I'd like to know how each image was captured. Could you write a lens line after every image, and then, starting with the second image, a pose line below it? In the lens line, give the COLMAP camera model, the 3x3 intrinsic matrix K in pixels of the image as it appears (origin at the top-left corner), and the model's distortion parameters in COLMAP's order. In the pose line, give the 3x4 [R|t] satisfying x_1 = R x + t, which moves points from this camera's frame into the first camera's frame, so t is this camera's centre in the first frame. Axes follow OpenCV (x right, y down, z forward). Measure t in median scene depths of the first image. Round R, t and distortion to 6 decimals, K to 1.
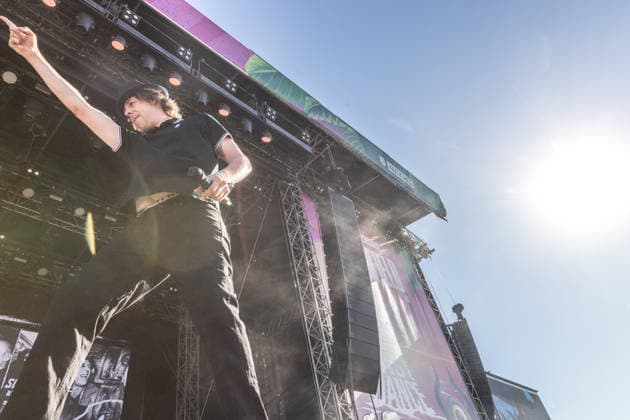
lens RADIAL K [[408.7, 0, 309.2], [0, 408.7, 206.5], [0, 0, 1]] dist [0.002639, -0.015833]
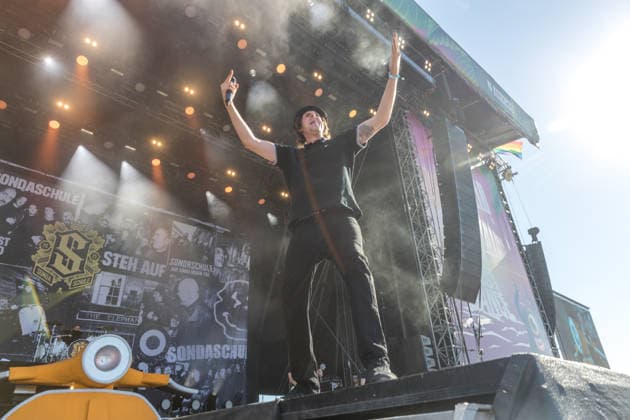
lens RADIAL K [[421.2, 0, 324.5], [0, 421.2, 214.6], [0, 0, 1]] dist [-0.016772, -0.011397]
pose [[0.993246, 0.092822, -0.069611, -0.153288], [-0.070540, 0.959458, 0.272881, -0.077831], [0.092118, -0.266128, 0.959526, -0.138328]]
